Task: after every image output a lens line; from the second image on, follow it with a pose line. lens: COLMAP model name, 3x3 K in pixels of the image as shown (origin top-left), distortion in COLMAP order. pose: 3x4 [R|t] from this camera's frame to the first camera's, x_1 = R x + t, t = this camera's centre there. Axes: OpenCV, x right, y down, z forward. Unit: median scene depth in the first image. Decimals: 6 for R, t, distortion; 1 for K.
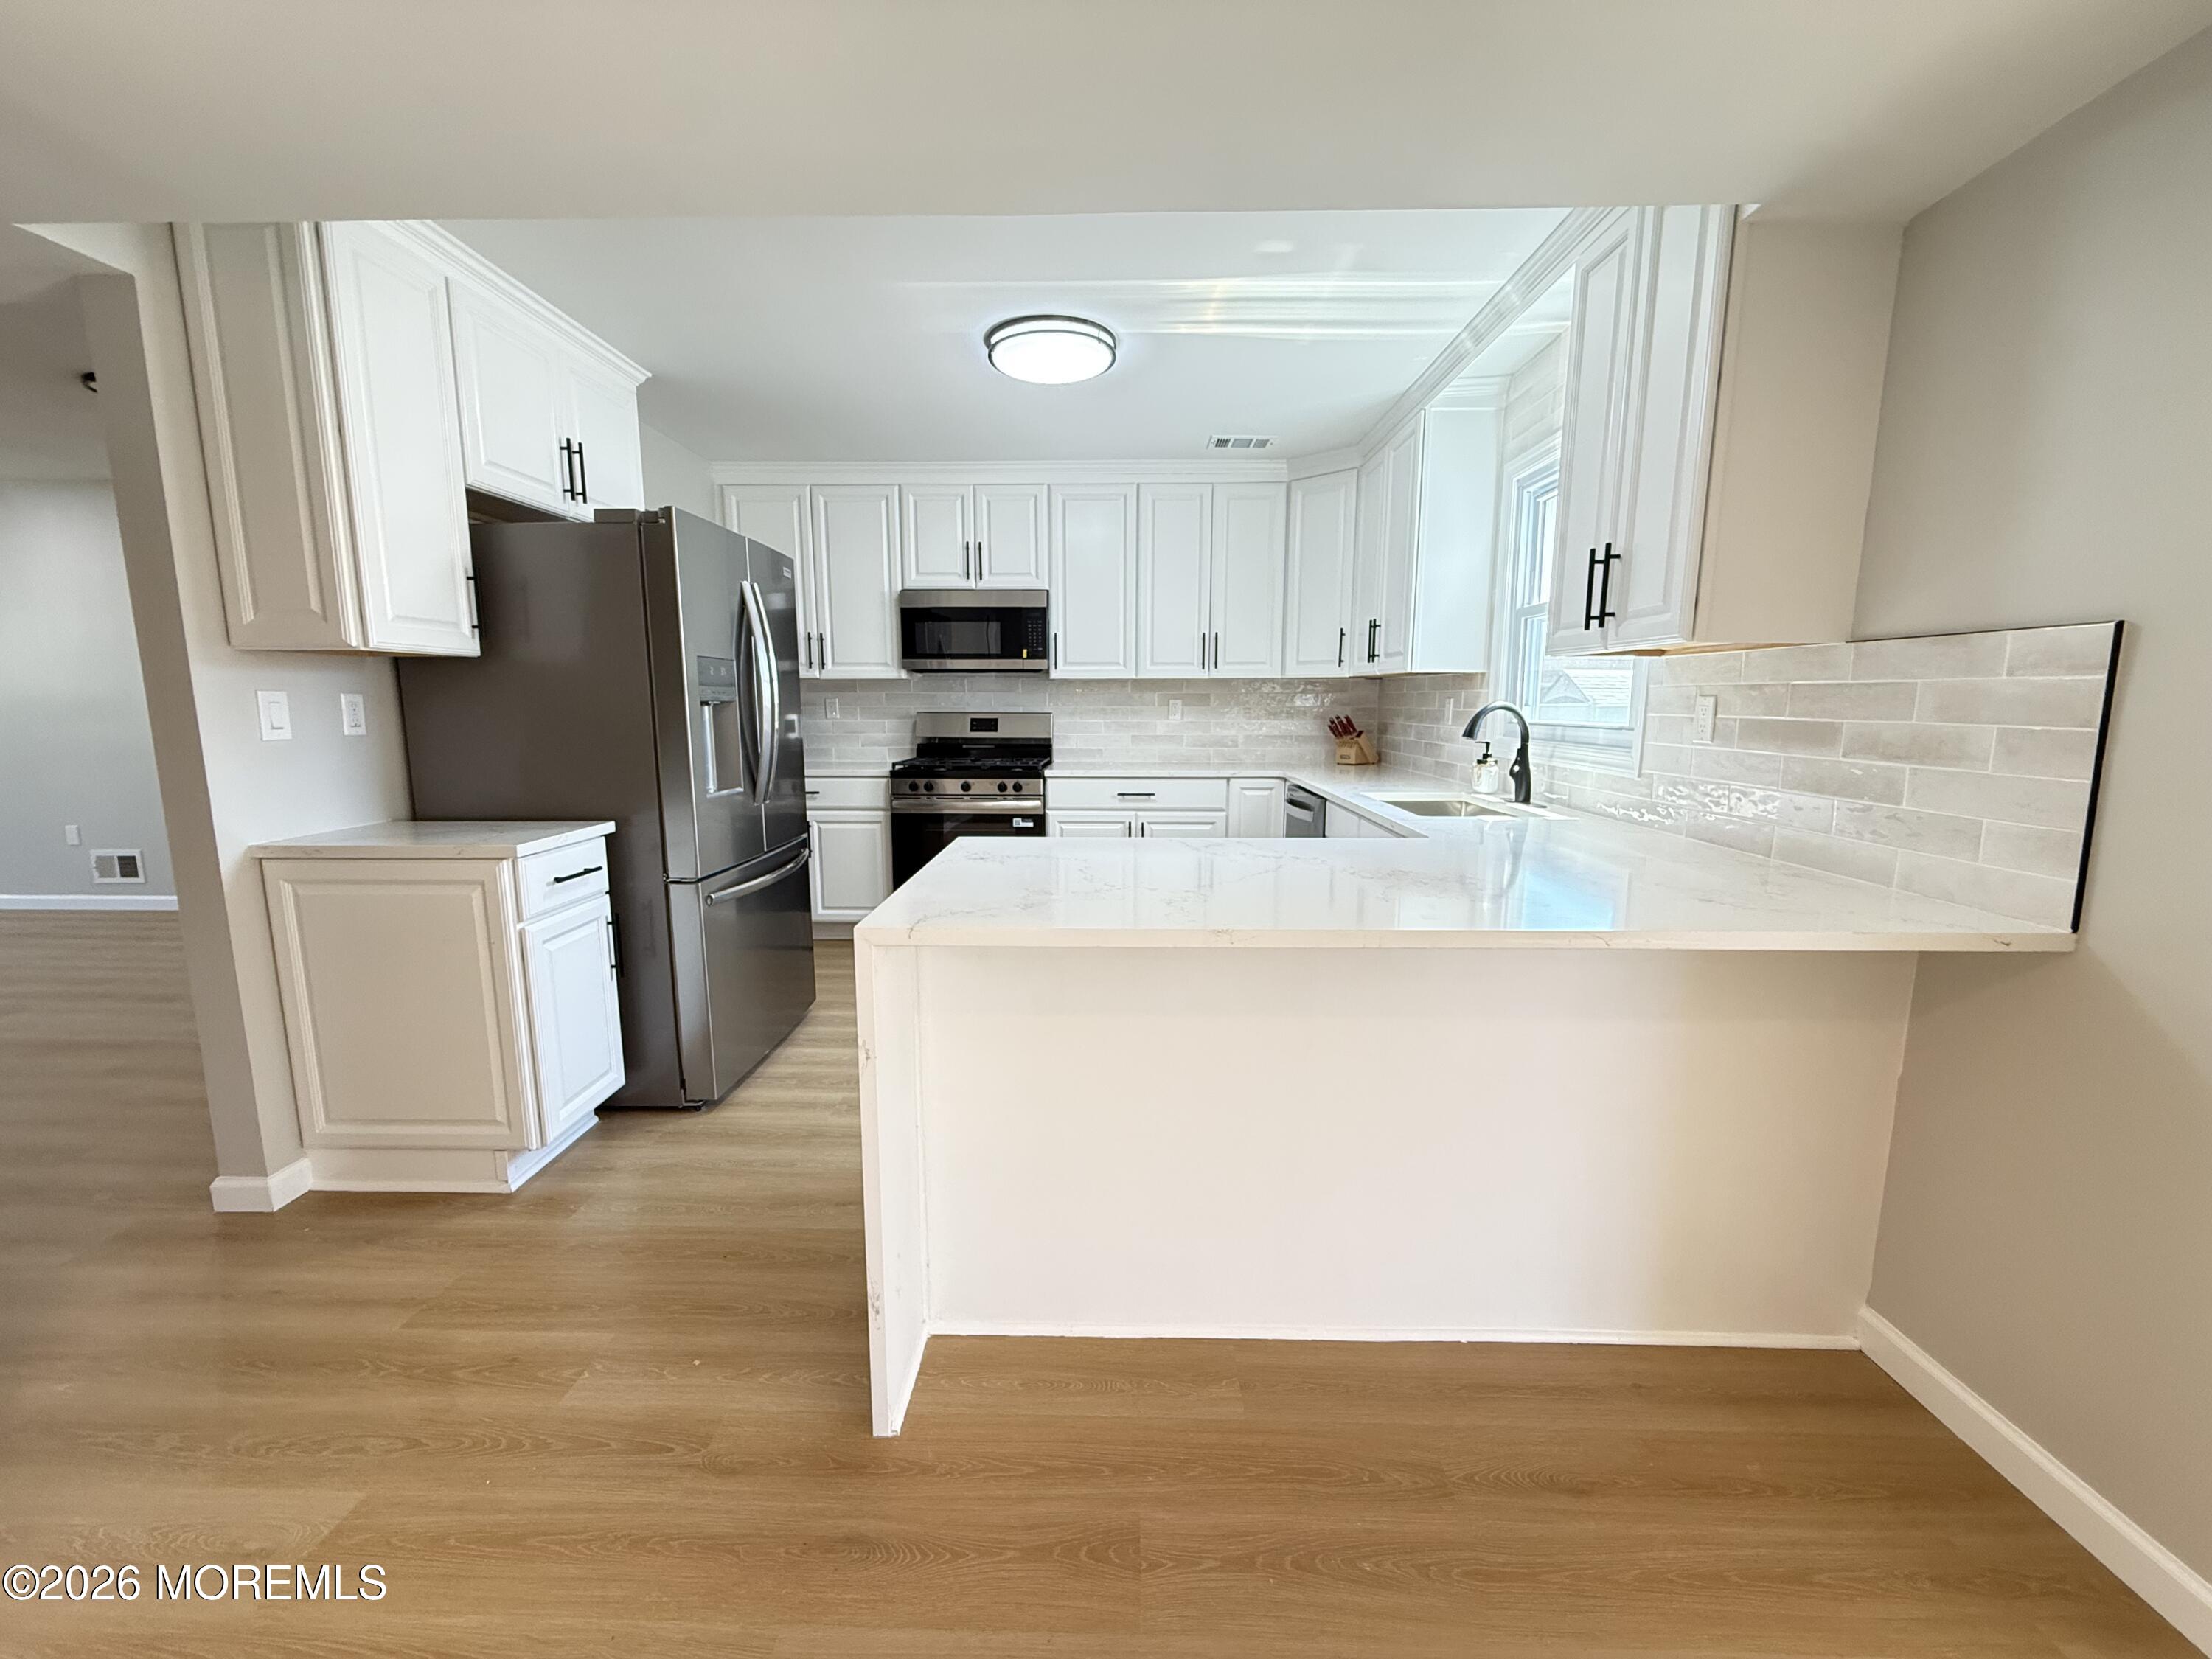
lens RADIAL K [[889.9, 0, 1104.9], [0, 889.9, 831.9], [0, 0, 1]] dist [0.002310, 0.000204]
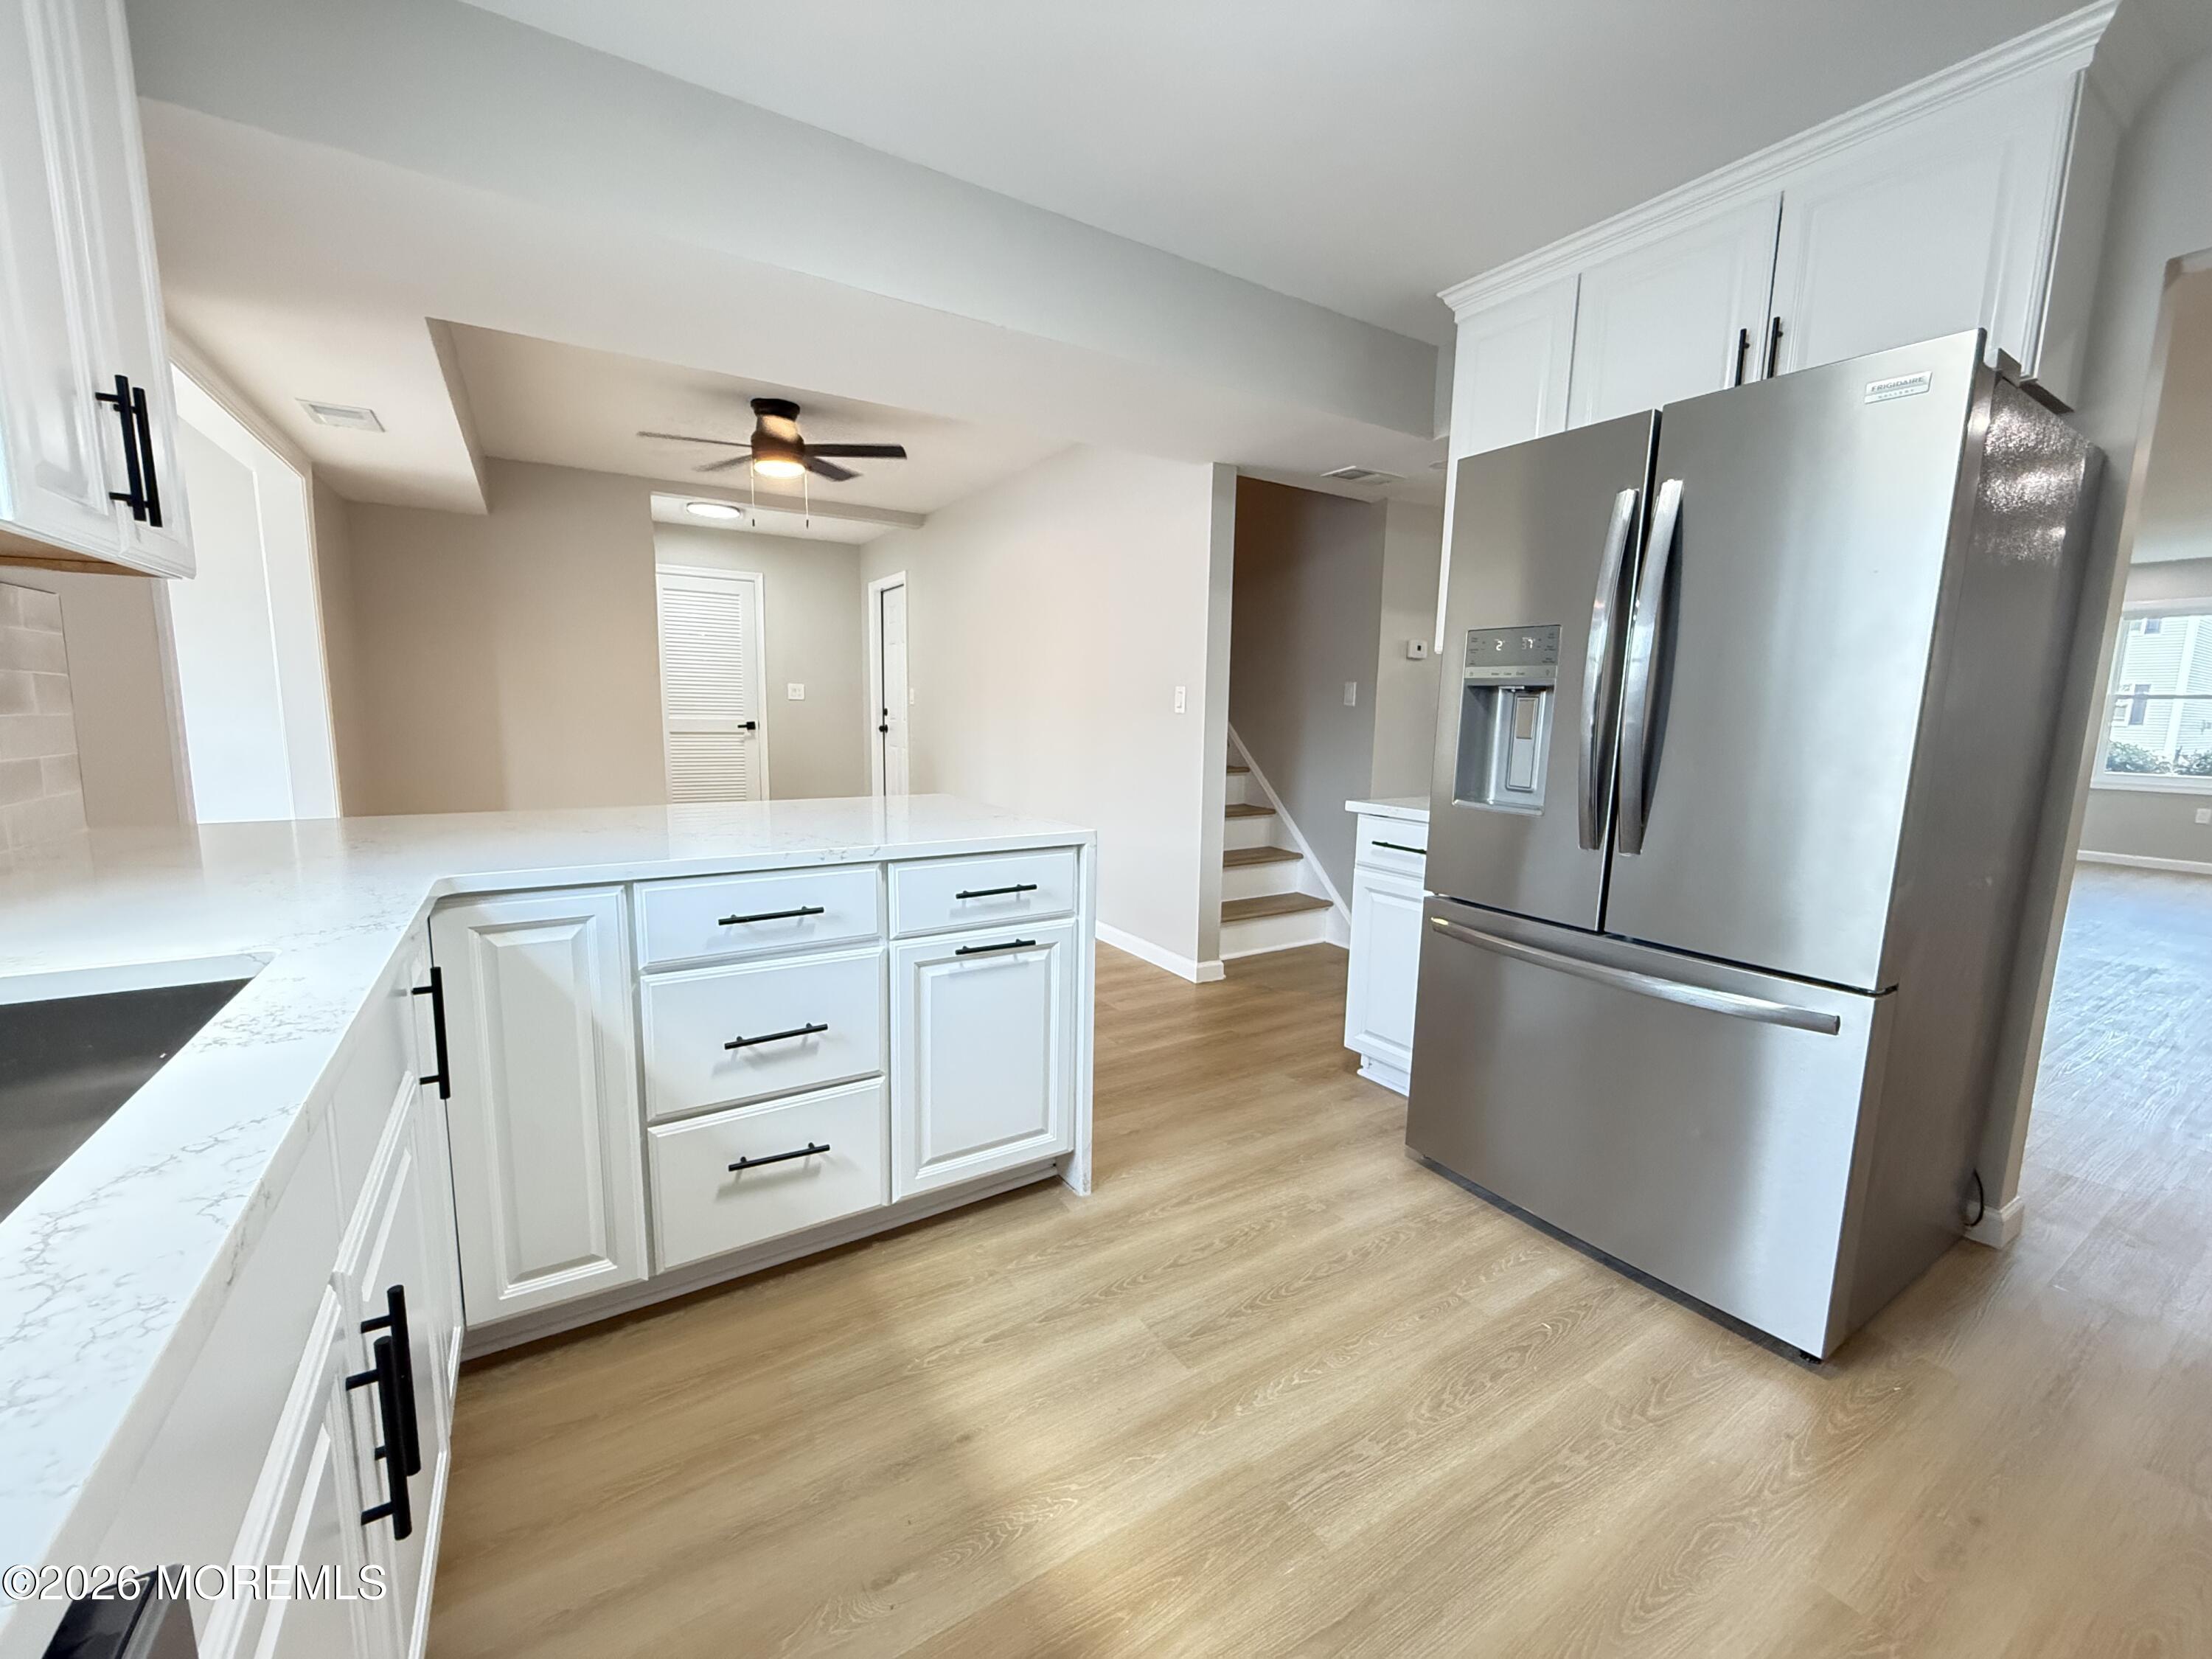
lens RADIAL K [[889.9, 0, 1106.9], [0, 889.9, 828.2], [0, 0, 1]] dist [0.002310, 0.000204]
pose [[-0.838772, 0.064351, -0.540667, 0.304578], [-0.095885, 0.960015, 0.263015, -0.233803], [0.535974, 0.272451, -0.799063, 1.635332]]
